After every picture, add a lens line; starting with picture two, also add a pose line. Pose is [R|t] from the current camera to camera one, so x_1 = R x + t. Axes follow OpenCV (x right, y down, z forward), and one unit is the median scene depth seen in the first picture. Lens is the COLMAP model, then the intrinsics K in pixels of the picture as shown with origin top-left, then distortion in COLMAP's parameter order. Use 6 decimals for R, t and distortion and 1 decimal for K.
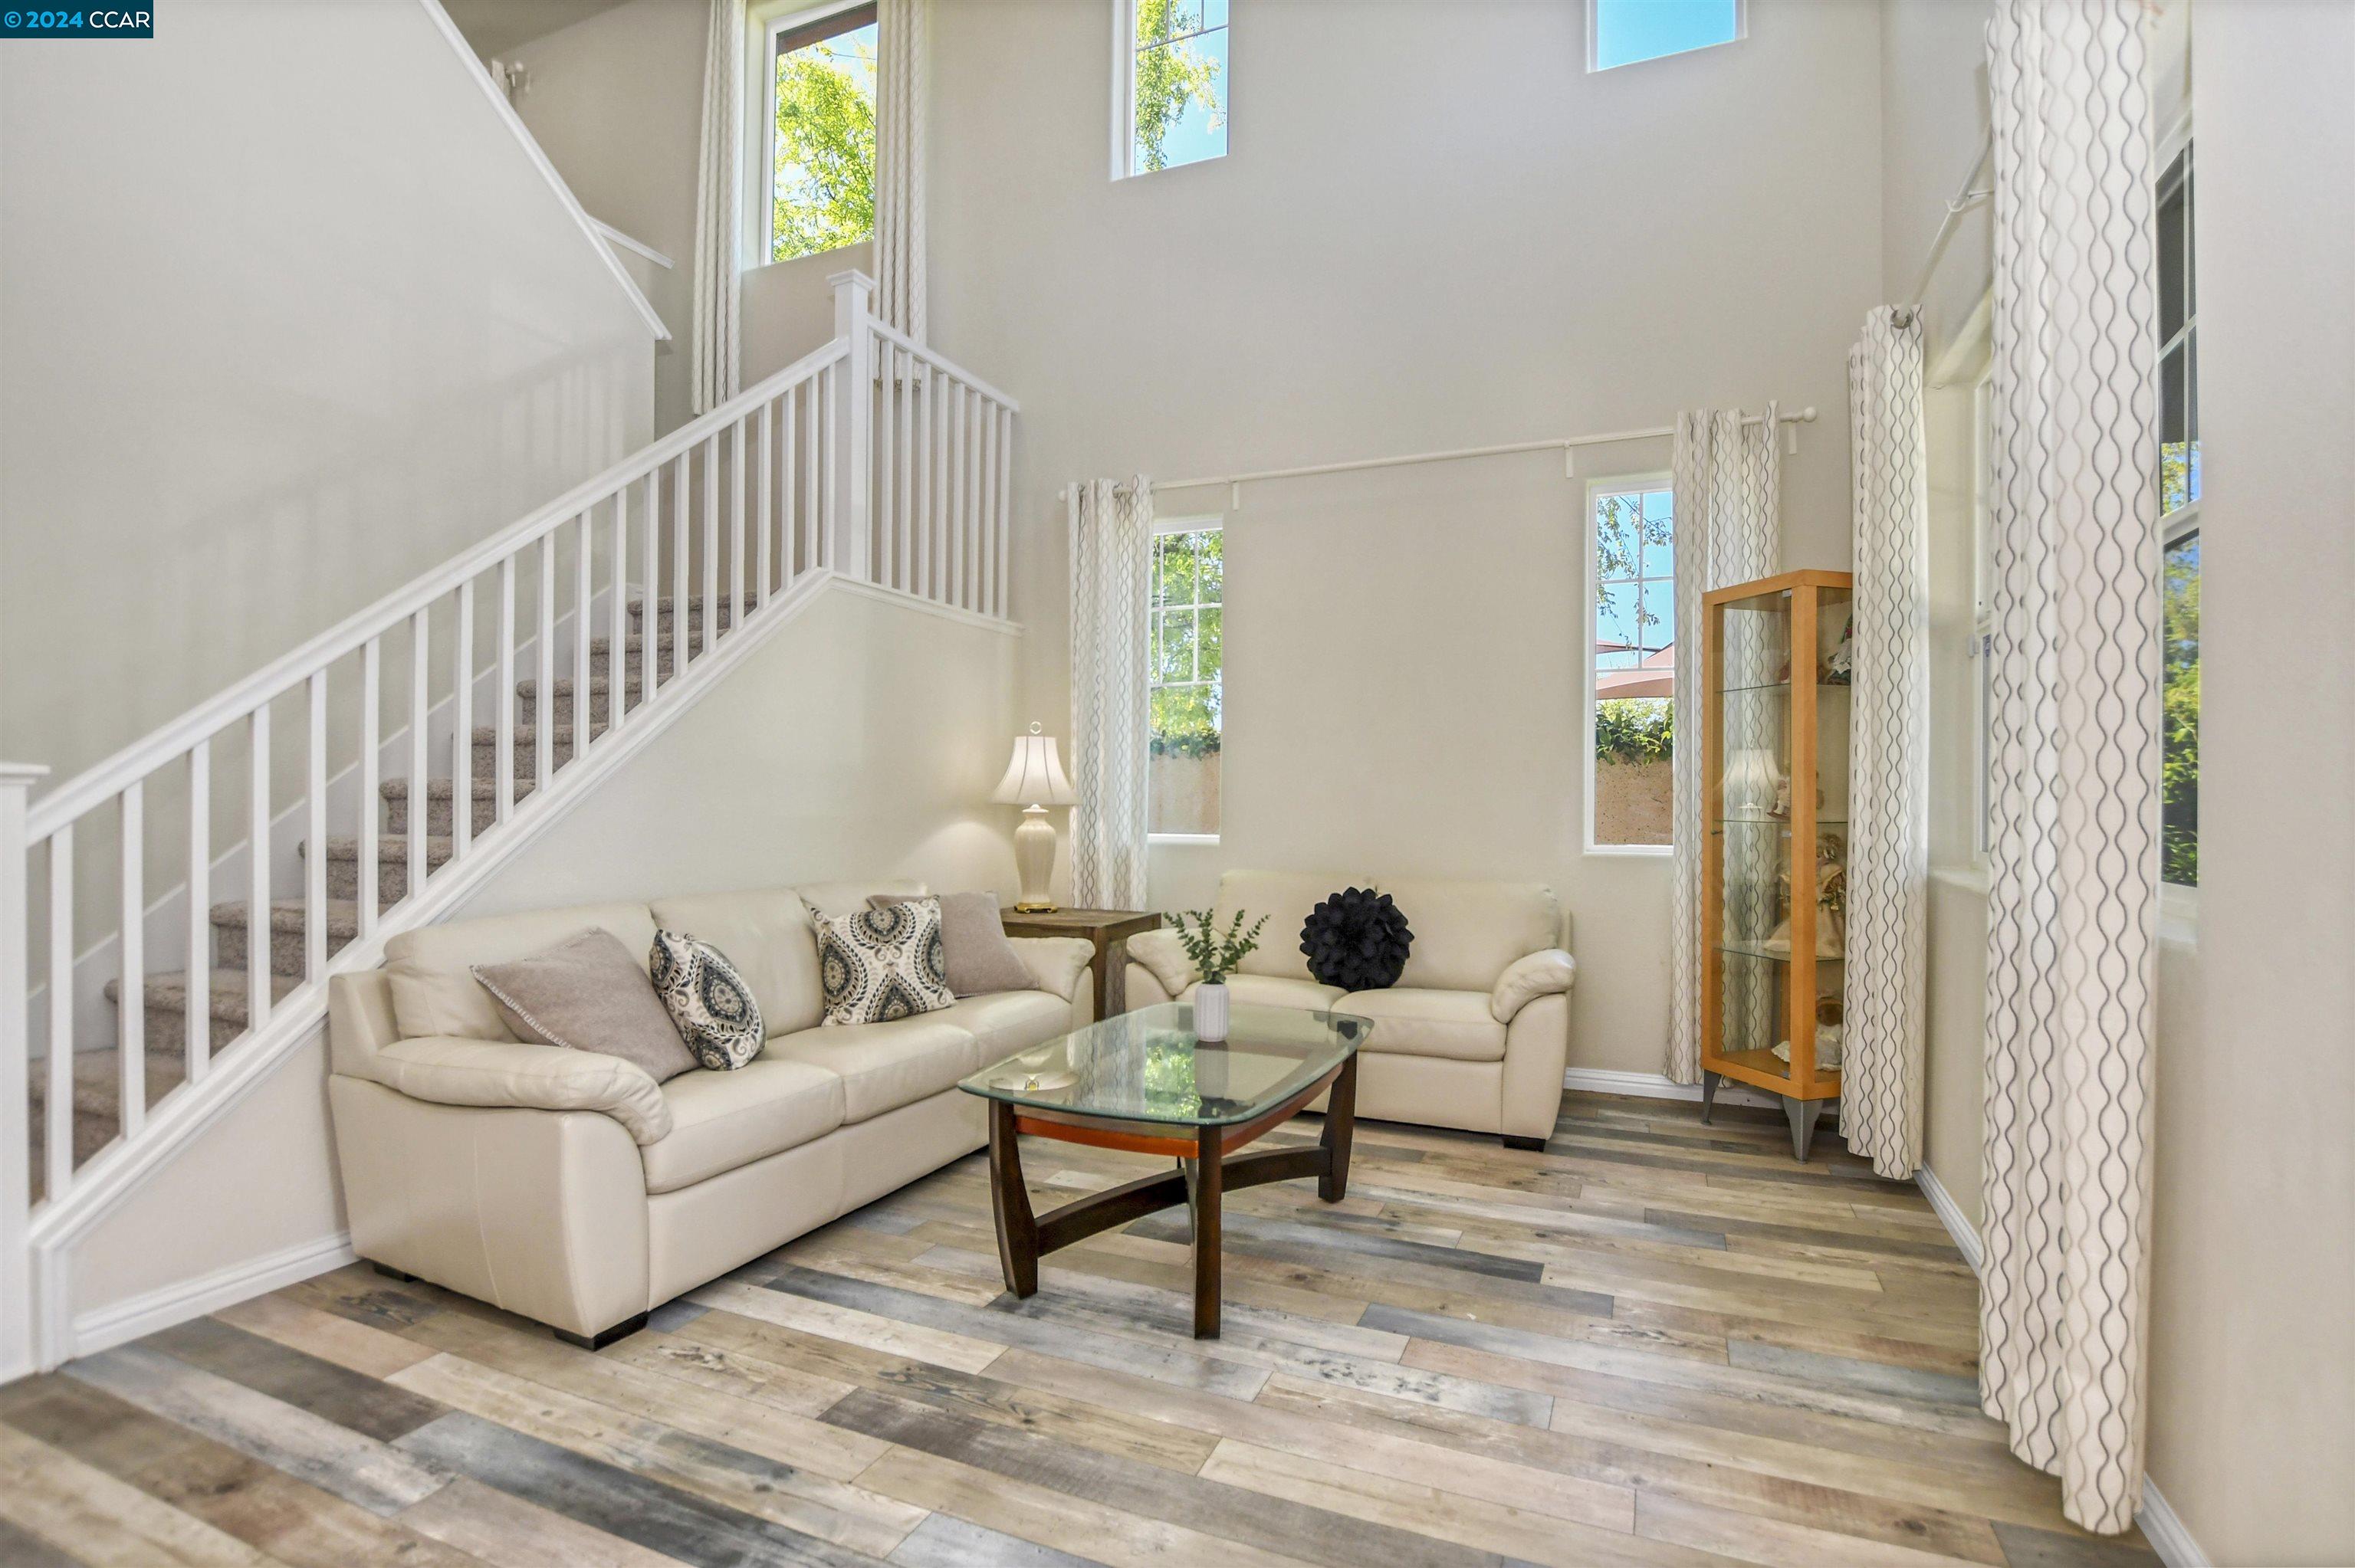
lens RADIAL K [[1127.8, 0, 1173.6], [0, 1127.8, 814.9], [0, 0, 1]] dist [-0.026067, 0.001316]
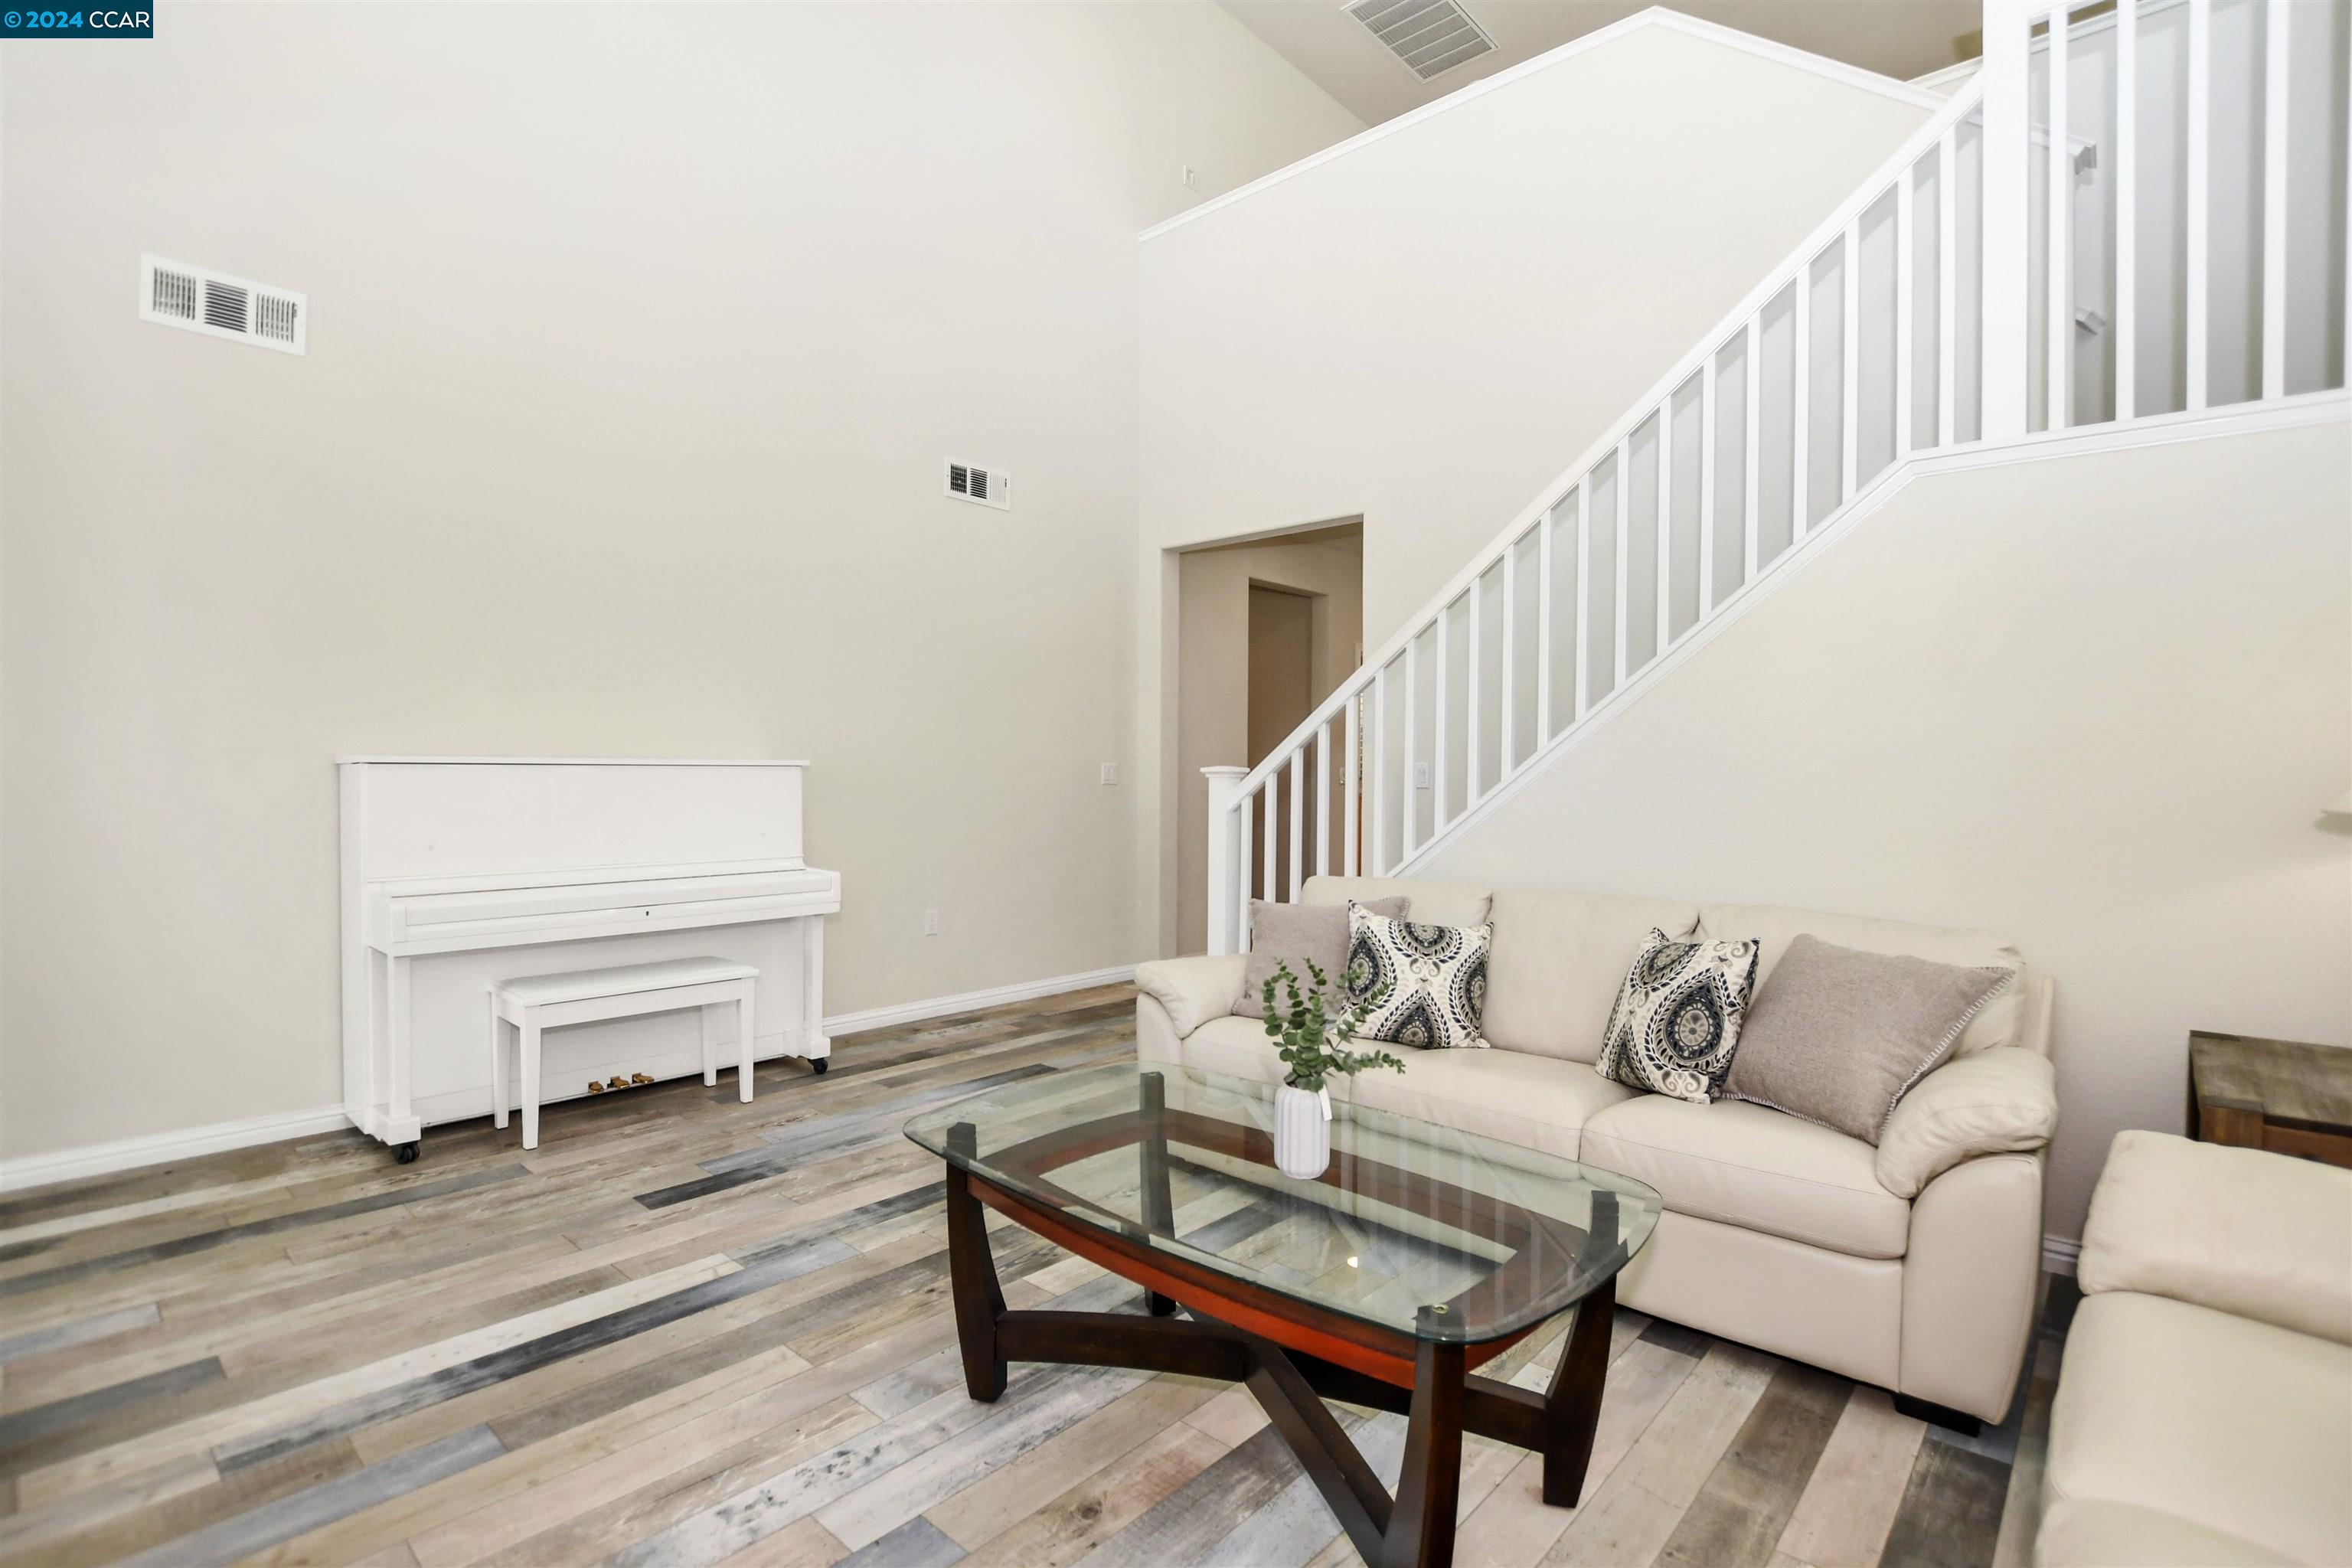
lens RADIAL K [[1097.8, 0, 1176.0], [0, 1097.8, 784.0], [0, 0, 1]] dist [-0.003307, -0.000476]
pose [[-0.319271, 0.010379, -0.947607, 0.762047], [-0.016972, 0.999717, 0.016668, -0.038967], [0.947512, 0.021404, -0.319004, 1.333231]]
